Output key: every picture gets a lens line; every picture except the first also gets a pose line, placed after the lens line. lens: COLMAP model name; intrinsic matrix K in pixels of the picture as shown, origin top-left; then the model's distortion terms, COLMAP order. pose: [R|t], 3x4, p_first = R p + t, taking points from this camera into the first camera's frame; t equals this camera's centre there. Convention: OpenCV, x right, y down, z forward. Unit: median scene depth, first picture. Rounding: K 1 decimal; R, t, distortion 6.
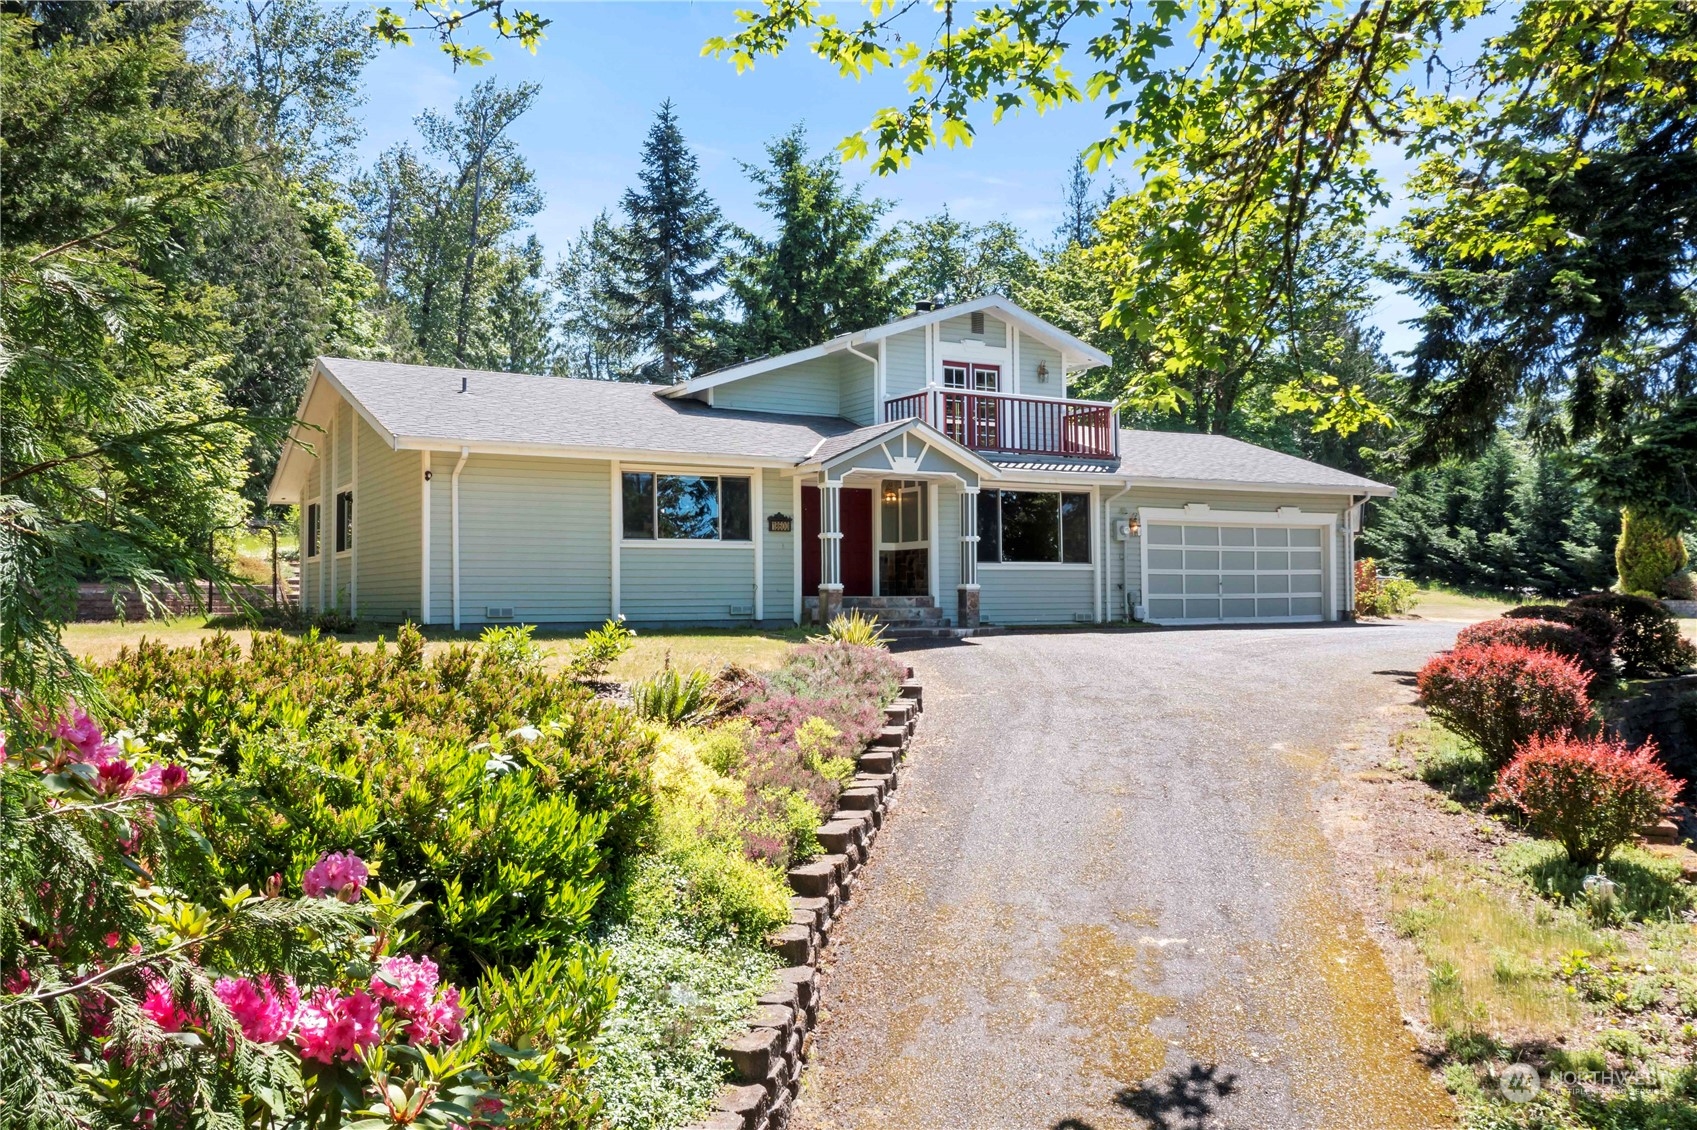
lens RADIAL K [[1336.5, 0, 848.5], [0, 1336.5, 565.0], [0, 0, 1]] dist [0.000992, 0.000191]
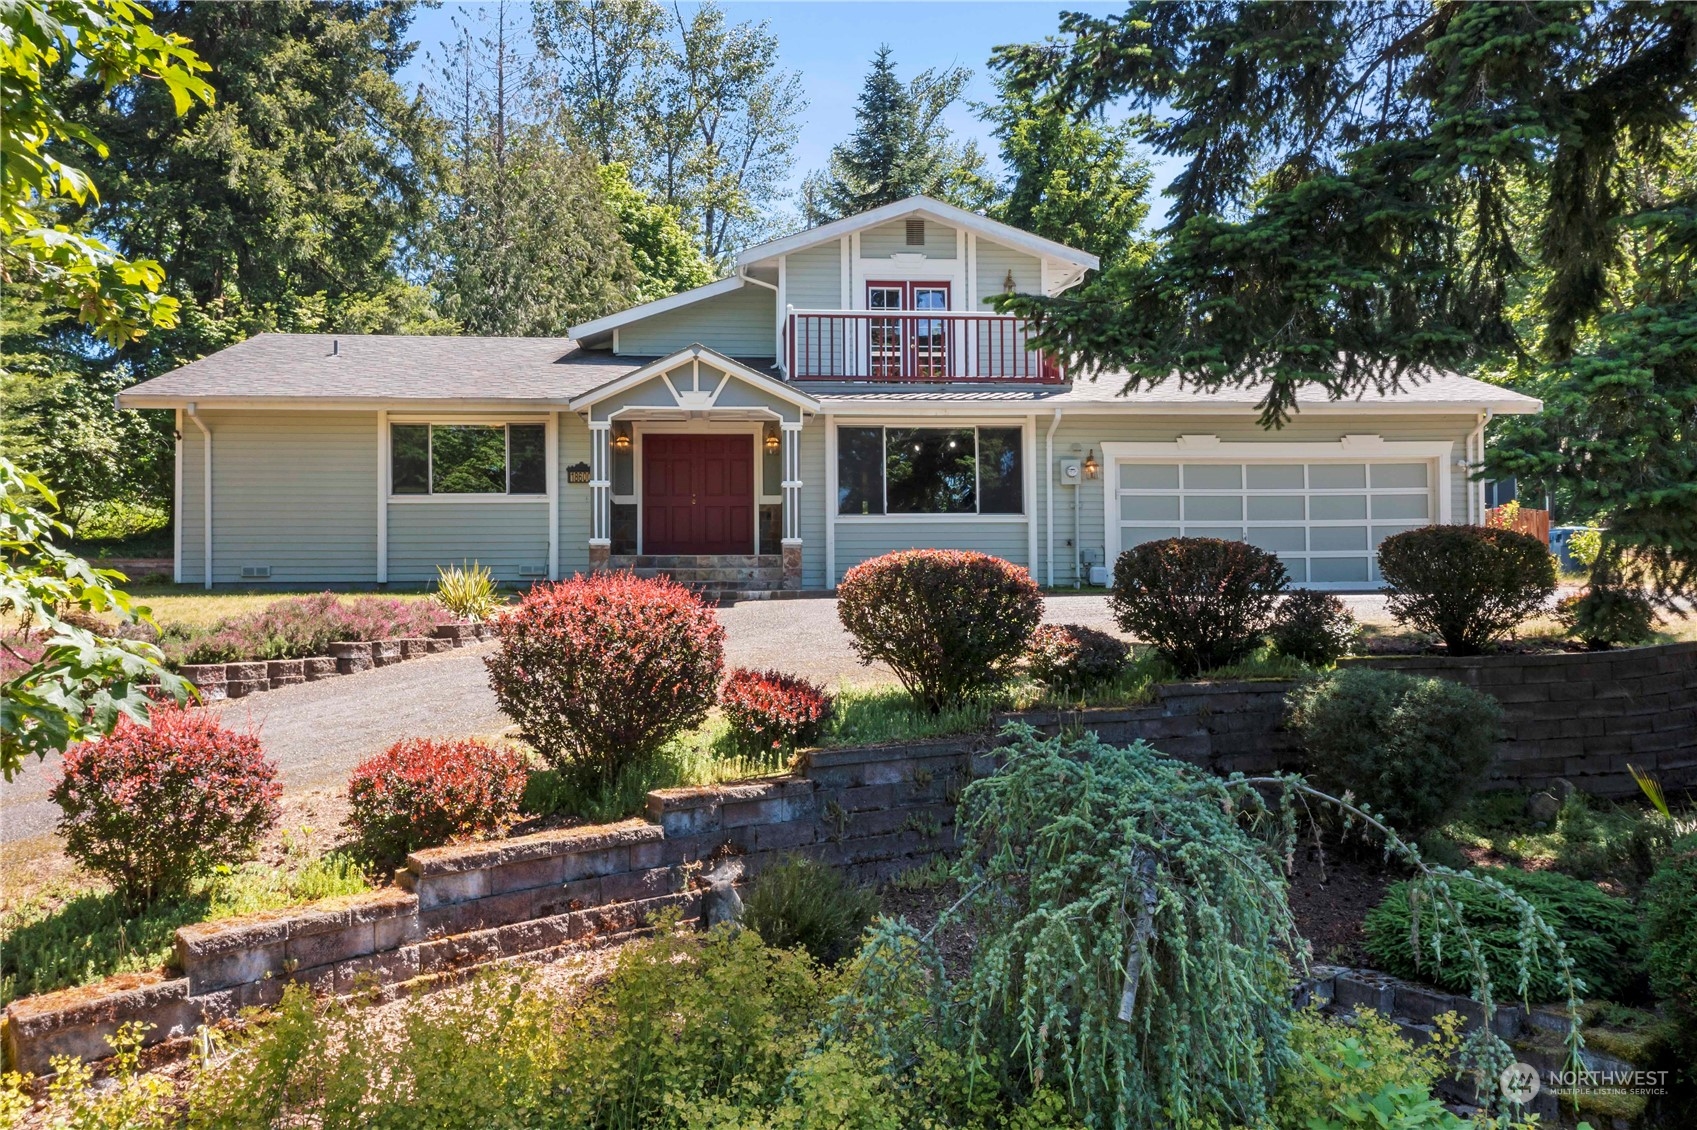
lens RADIAL K [[1336.5, 0, 848.5], [0, 1336.5, 565.0], [0, 0, 1]] dist [0.000992, 0.000191]
pose [[0.907397, -0.007891, -0.420200, 0.425861], [0.011696, 0.999911, 0.006481, 0.023160], [0.420112, -0.010796, 0.907408, 0.225352]]
